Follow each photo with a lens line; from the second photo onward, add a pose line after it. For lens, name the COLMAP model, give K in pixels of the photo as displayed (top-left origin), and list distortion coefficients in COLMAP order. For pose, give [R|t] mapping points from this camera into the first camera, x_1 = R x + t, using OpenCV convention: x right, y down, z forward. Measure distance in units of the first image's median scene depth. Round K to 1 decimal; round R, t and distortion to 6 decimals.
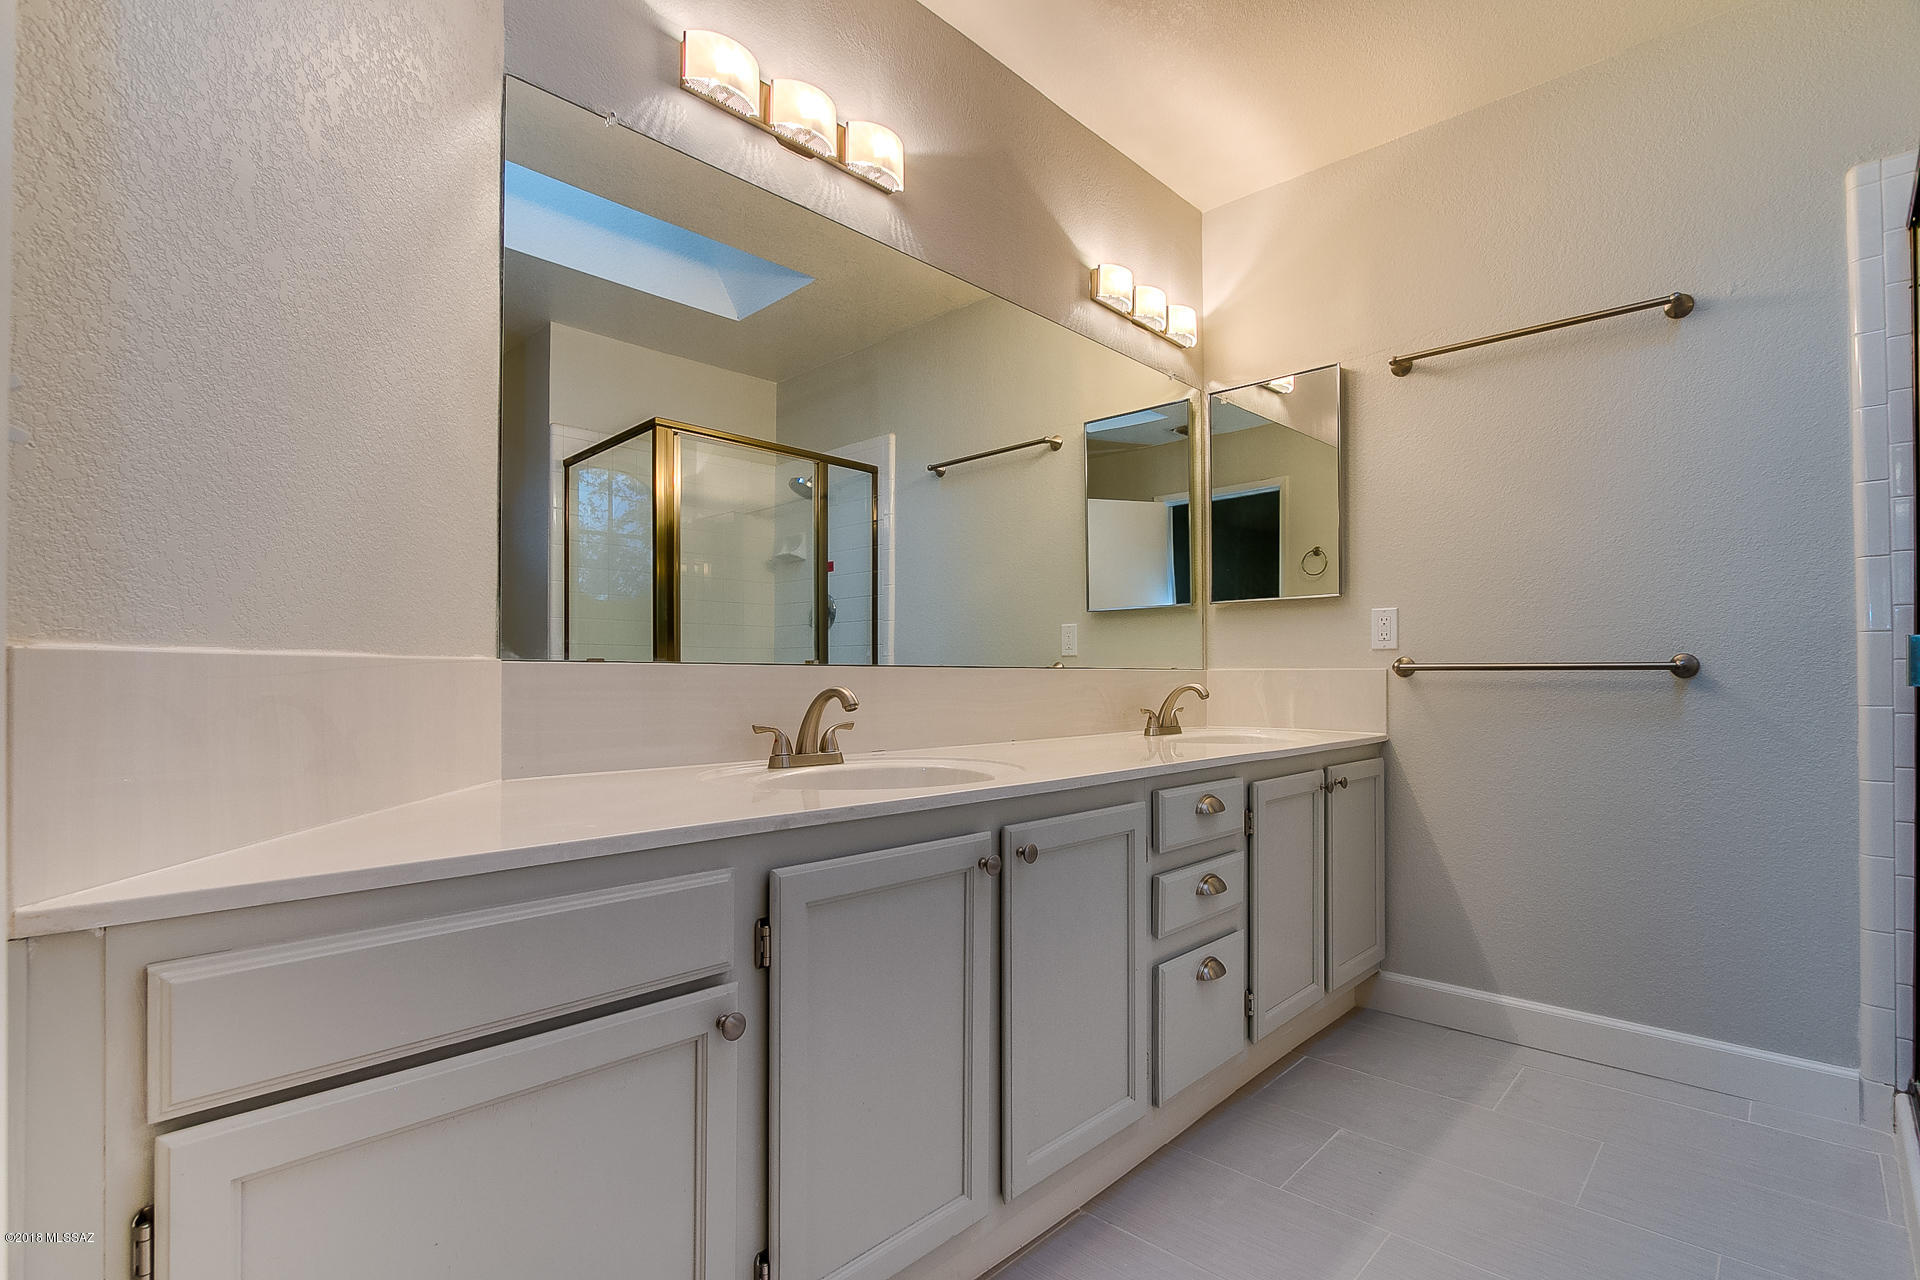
lens RADIAL K [[905.3, 0, 956.8], [0, 905.3, 660.9], [0, 0, 1]] dist [-0.002600, 0.000498]
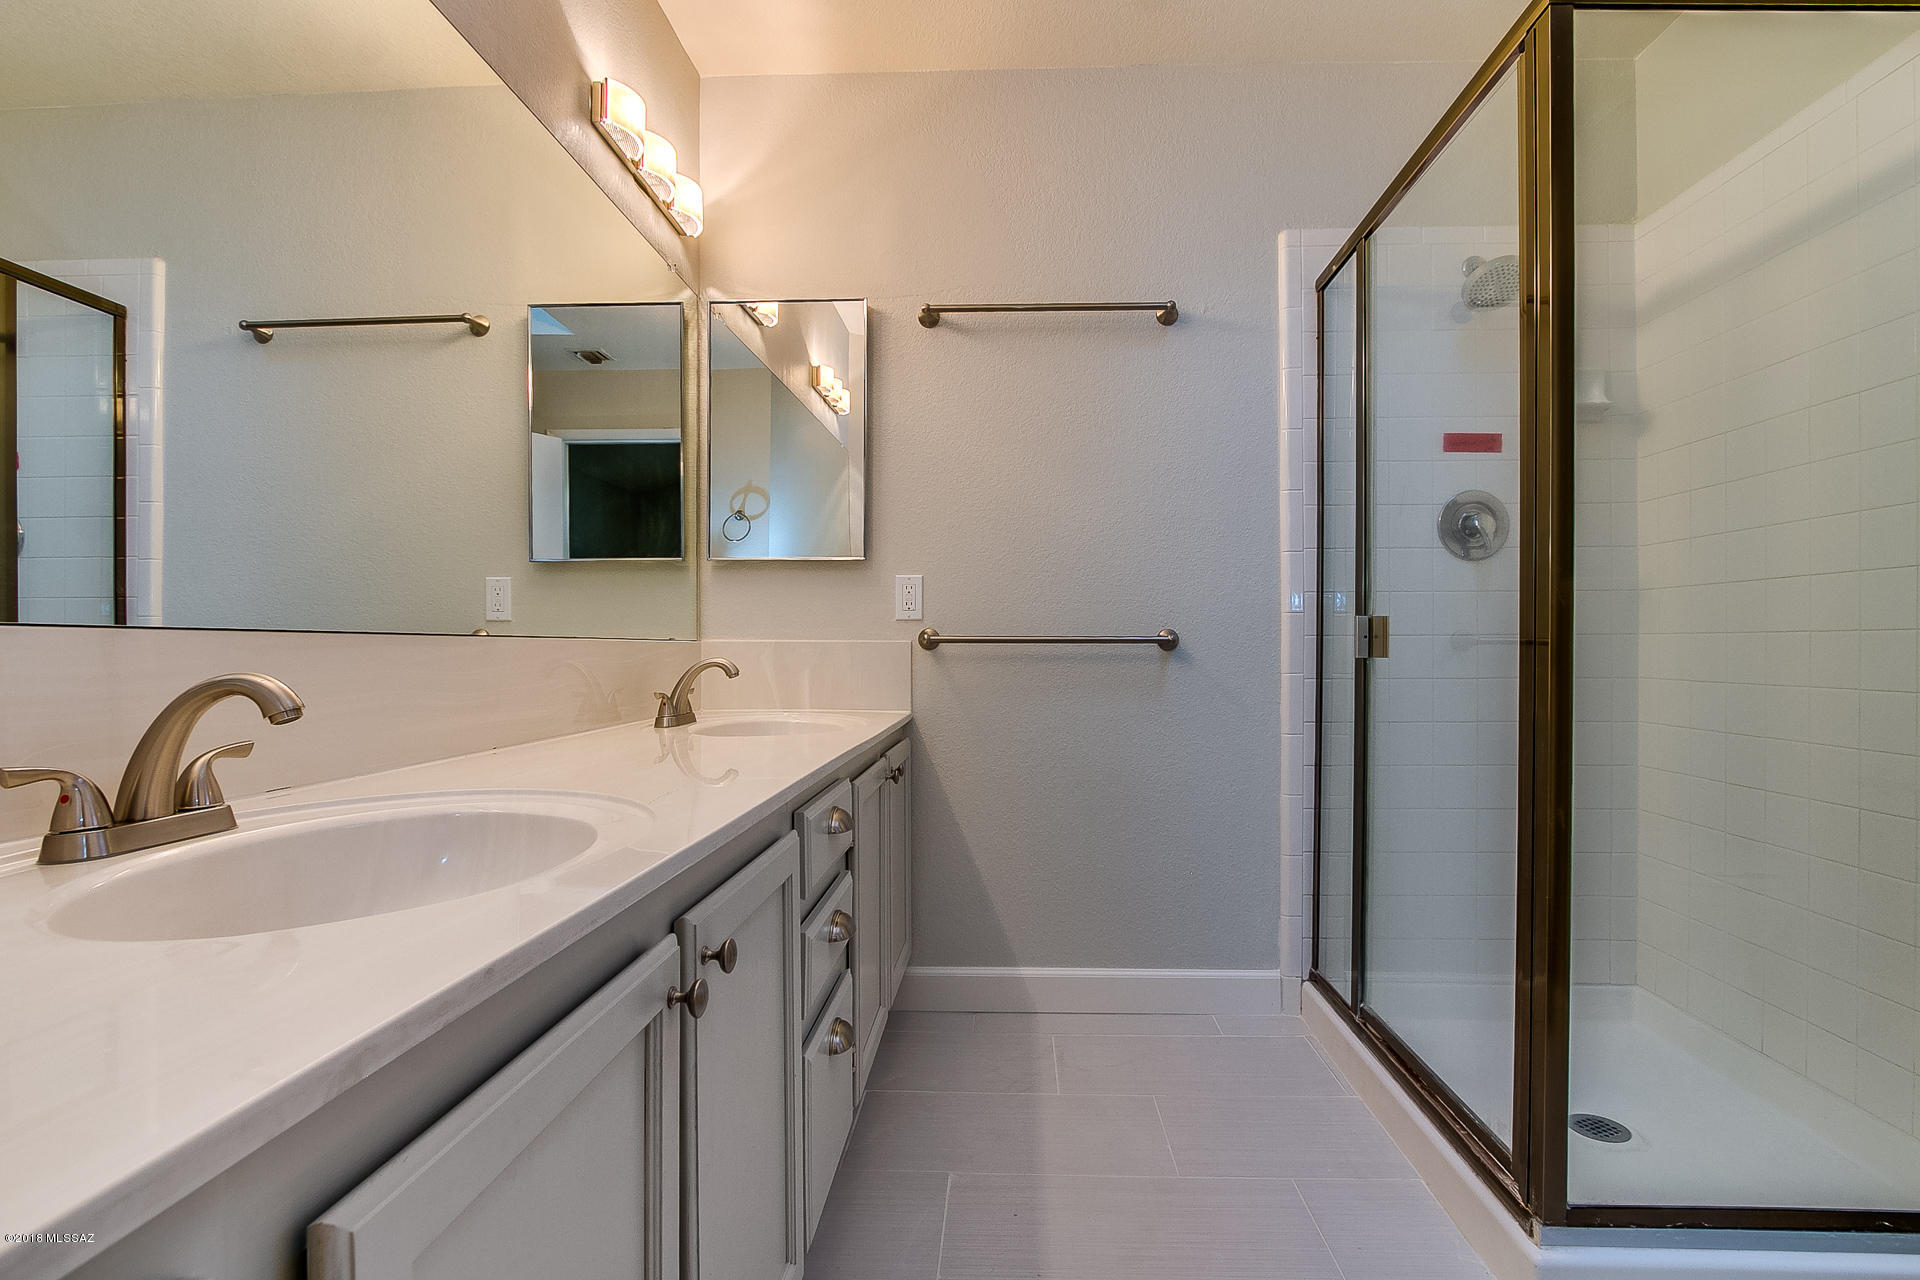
lens RADIAL K [[932.9, 0, 979.4], [0, 932.9, 648.0], [0, 0, 1]] dist [-0.024972, 0.008766]
pose [[0.751810, 0.000083, 0.659380, -0.103127], [-0.011513, 0.999849, 0.013002, 0.002822], [-0.659279, -0.017366, 0.751698, 0.242390]]
